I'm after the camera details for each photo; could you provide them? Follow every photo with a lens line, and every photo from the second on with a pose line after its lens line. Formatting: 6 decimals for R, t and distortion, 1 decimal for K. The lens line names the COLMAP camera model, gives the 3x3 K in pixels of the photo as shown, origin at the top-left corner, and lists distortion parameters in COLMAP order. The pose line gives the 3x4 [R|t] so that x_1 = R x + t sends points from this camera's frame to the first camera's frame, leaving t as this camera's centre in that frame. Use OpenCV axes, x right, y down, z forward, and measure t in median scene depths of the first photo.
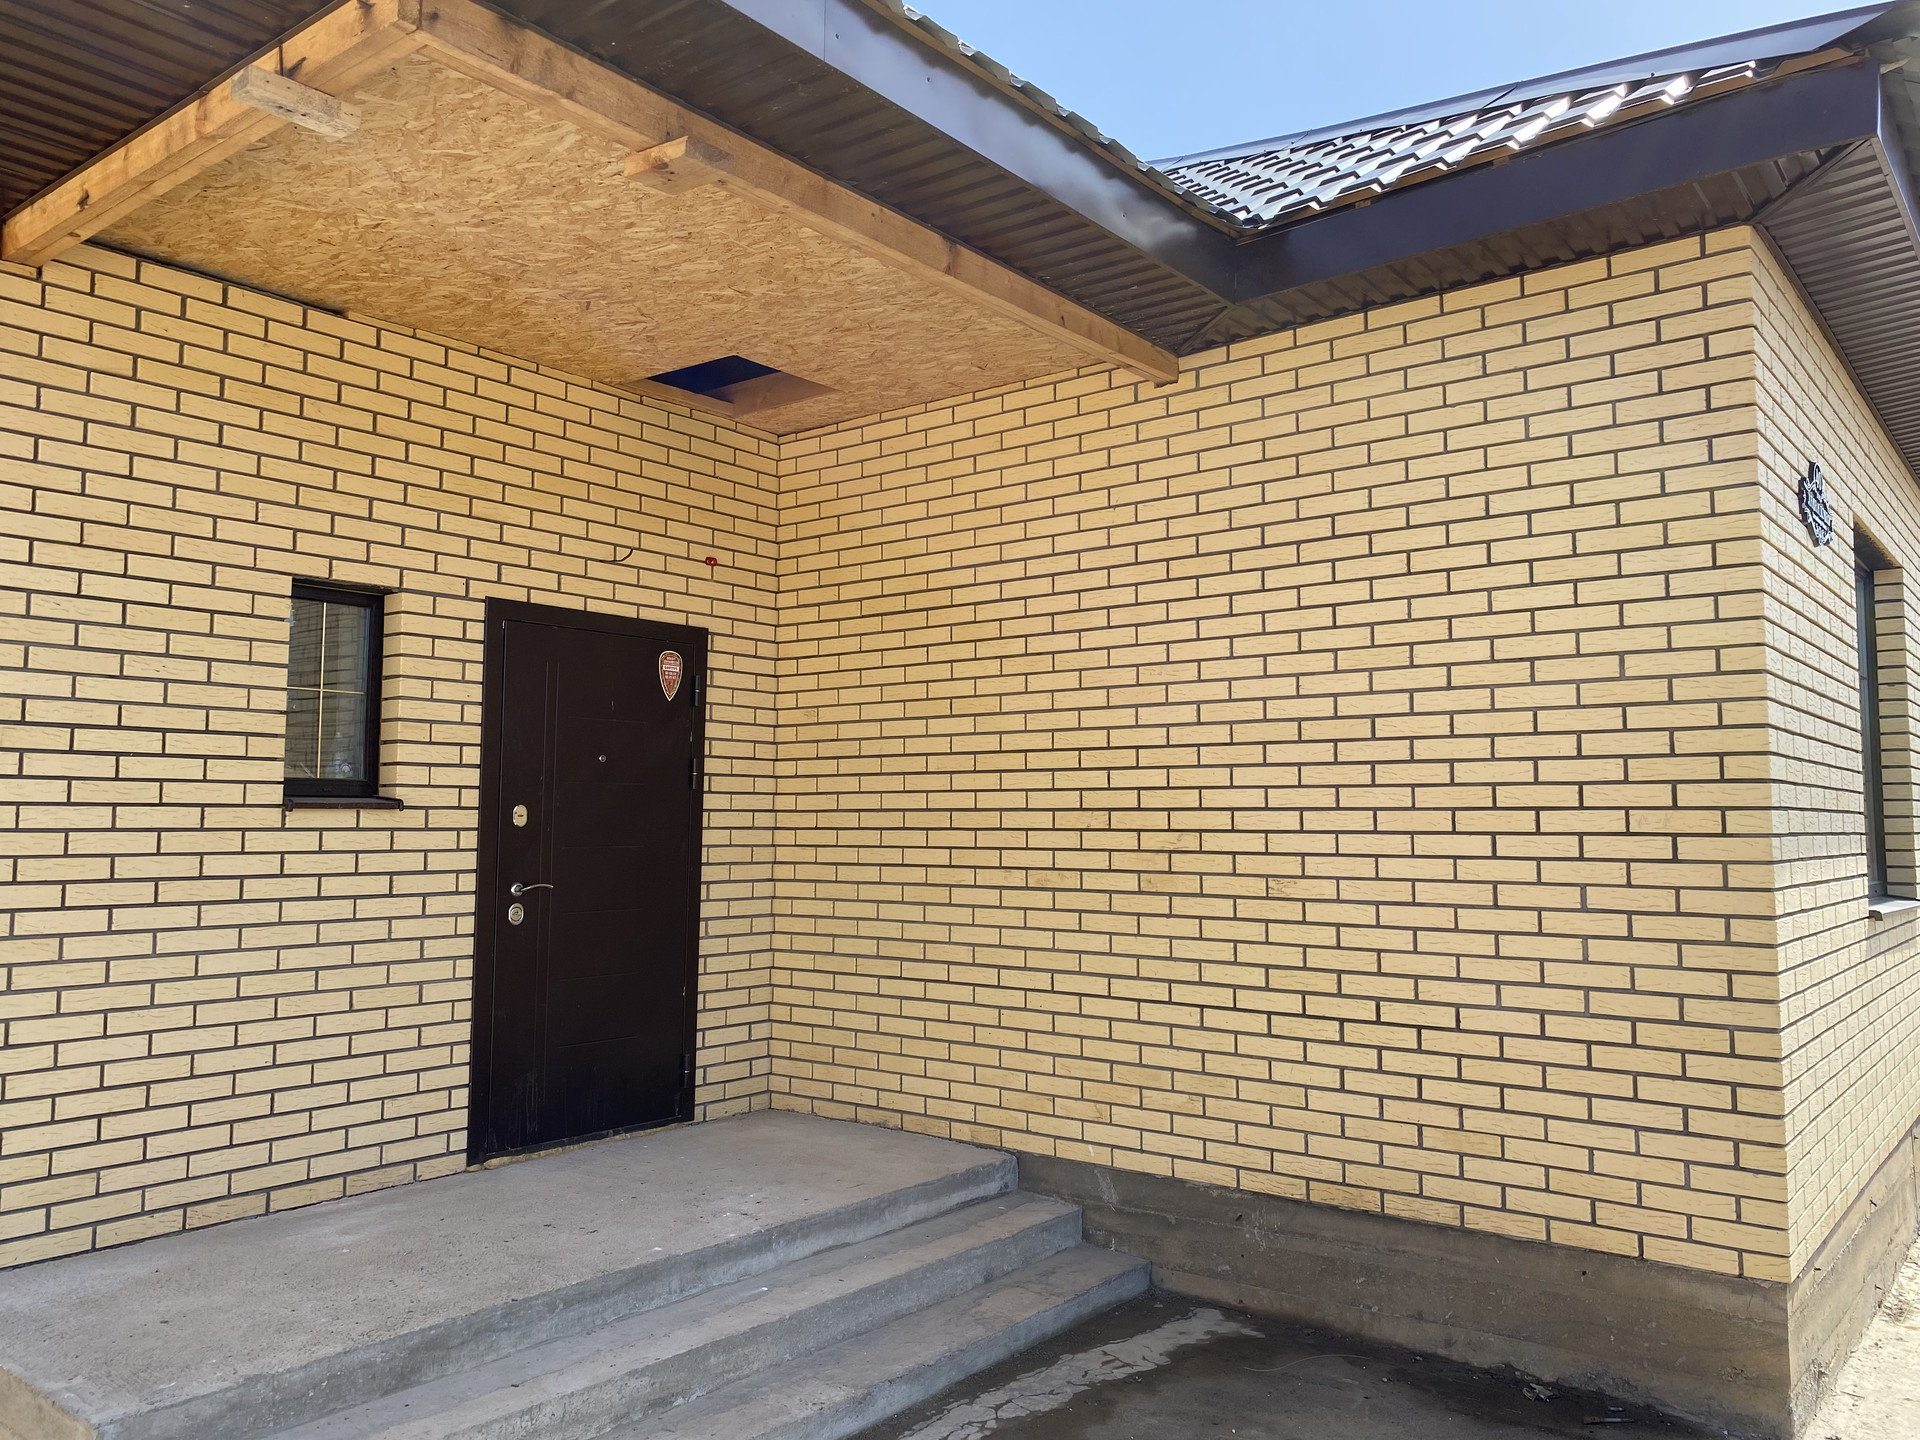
lens RADIAL K [[1433.9, 0, 960.0], [0, 1433.9, 720.0], [0, 0, 1]] dist [-0.003905, -0.014857]
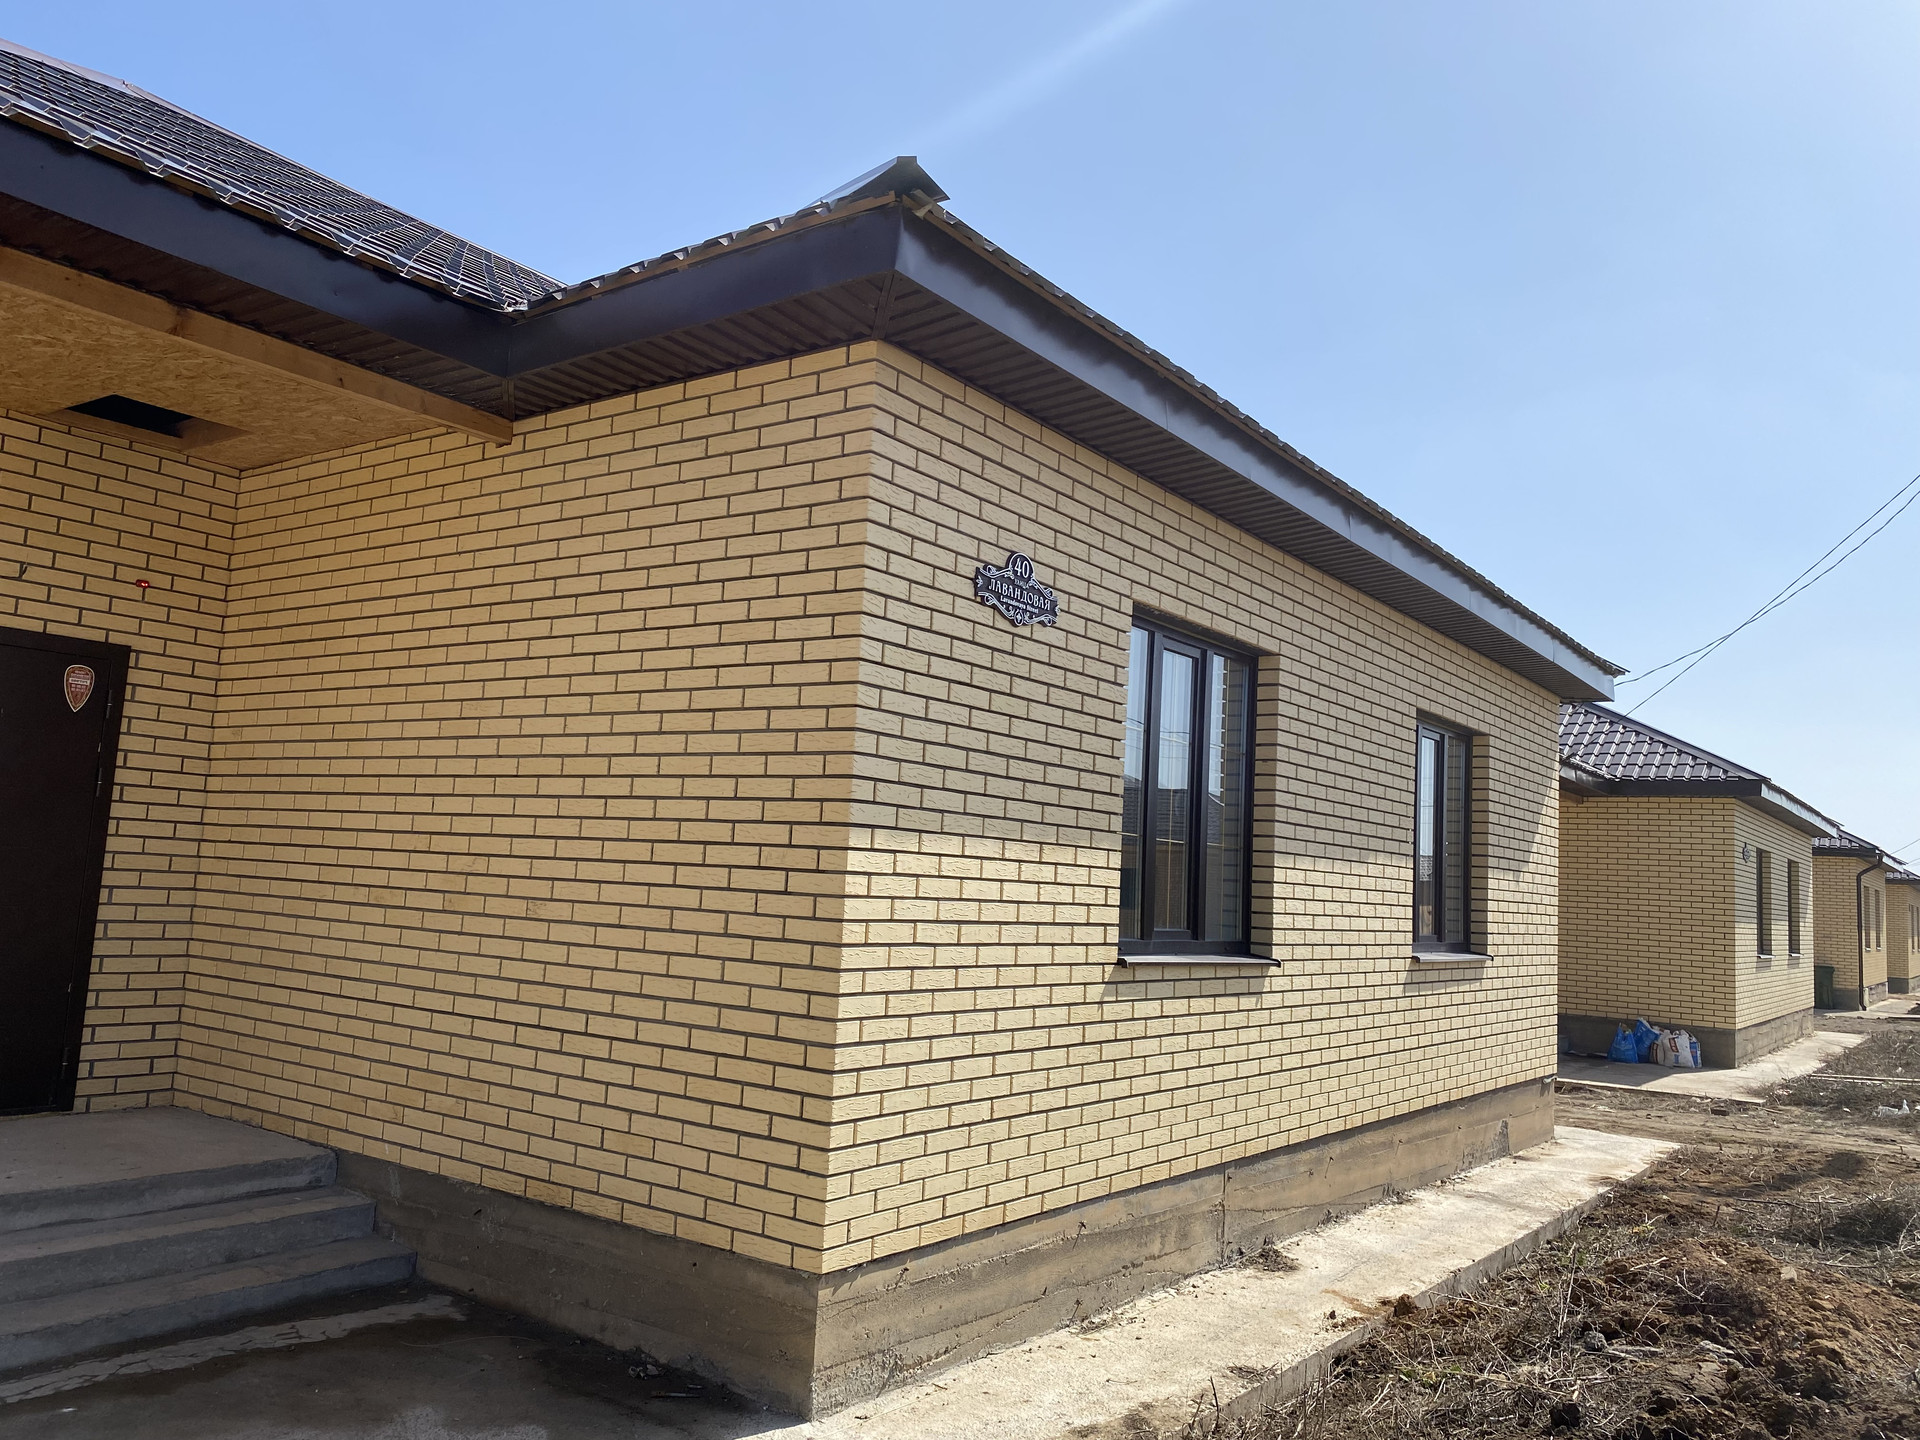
lens RADIAL K [[1433.9, 0, 960.0], [0, 1433.9, 720.0], [0, 0, 1]] dist [-0.003905, -0.014857]
pose [[0.997184, 0.053709, 0.052349, 0.495787], [-0.051672, 0.997882, -0.039524, 0.000532], [-0.054361, 0.036708, 0.997846, -0.115567]]
